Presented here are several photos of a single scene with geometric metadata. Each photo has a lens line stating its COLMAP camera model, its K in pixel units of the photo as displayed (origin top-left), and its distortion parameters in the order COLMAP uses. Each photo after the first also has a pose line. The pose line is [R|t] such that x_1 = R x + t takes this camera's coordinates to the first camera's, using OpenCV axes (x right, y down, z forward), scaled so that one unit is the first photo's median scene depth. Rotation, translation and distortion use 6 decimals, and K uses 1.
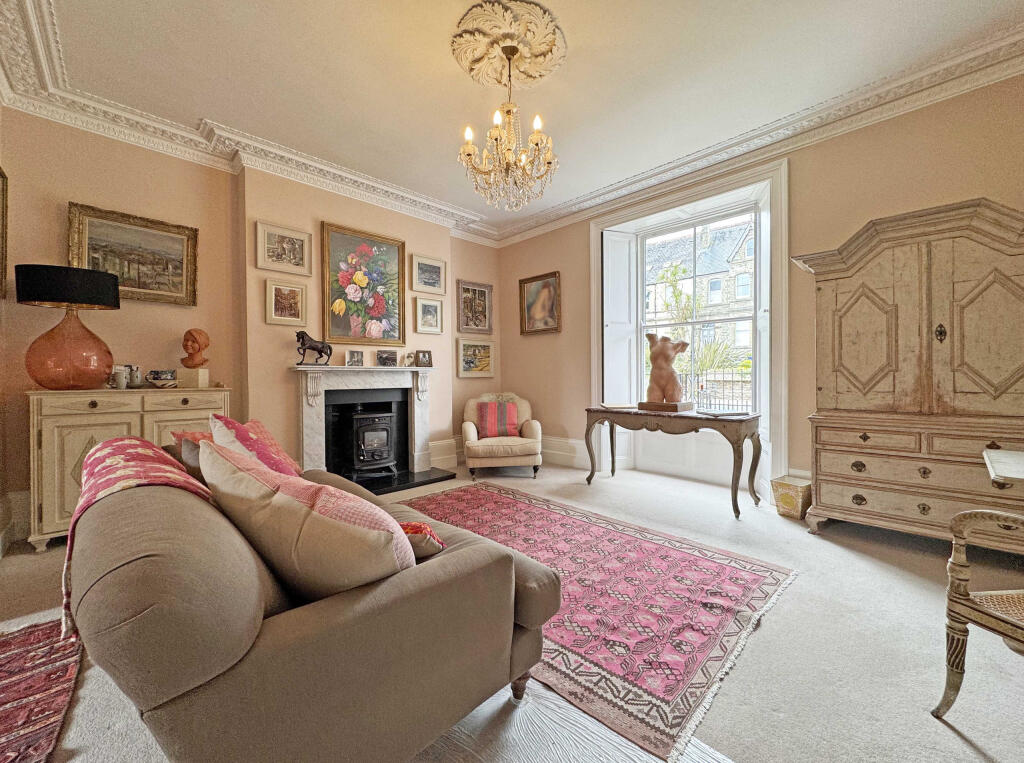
lens RADIAL K [[404.7, 0, 512.0], [0, 404.7, 381.5], [0, 0, 1]] dist [-0.000363, -0.000060]
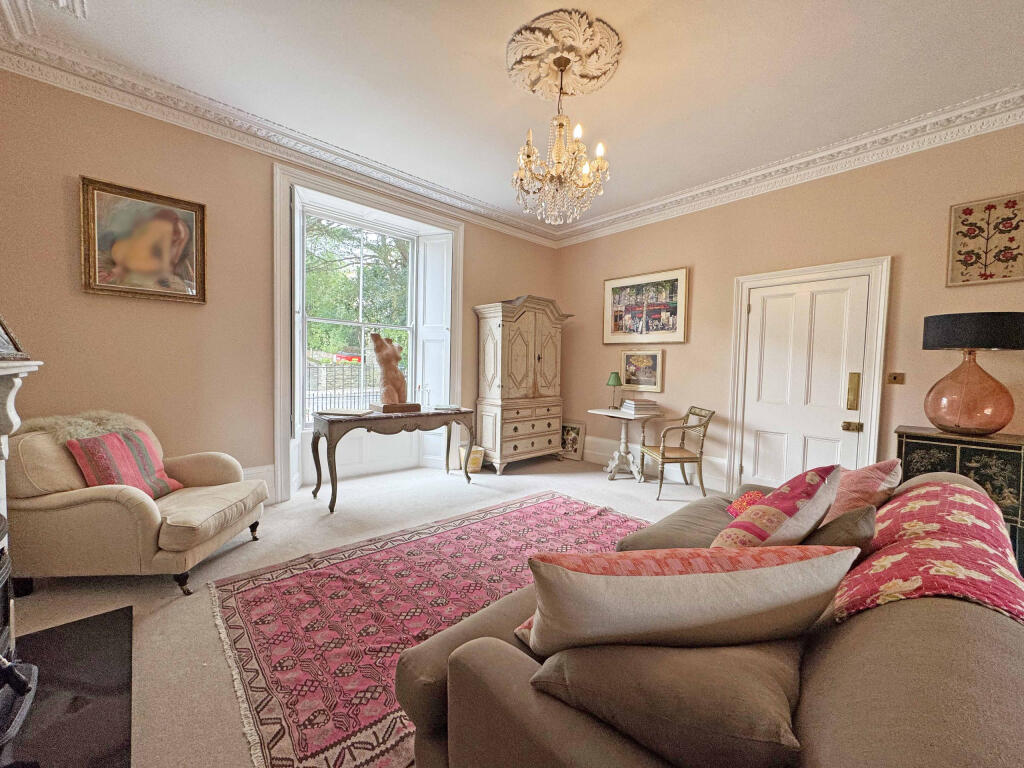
lens RADIAL K [[404.7, 0, 512.0], [0, 404.7, 384.0], [0, 0, 1]] dist [-0.000363, -0.000060]
pose [[0.032283, -0.041081, 0.998634, -0.806828], [-0.014493, 0.999031, 0.041566, -0.056552], [-0.999374, -0.015815, 0.031656, 0.835491]]
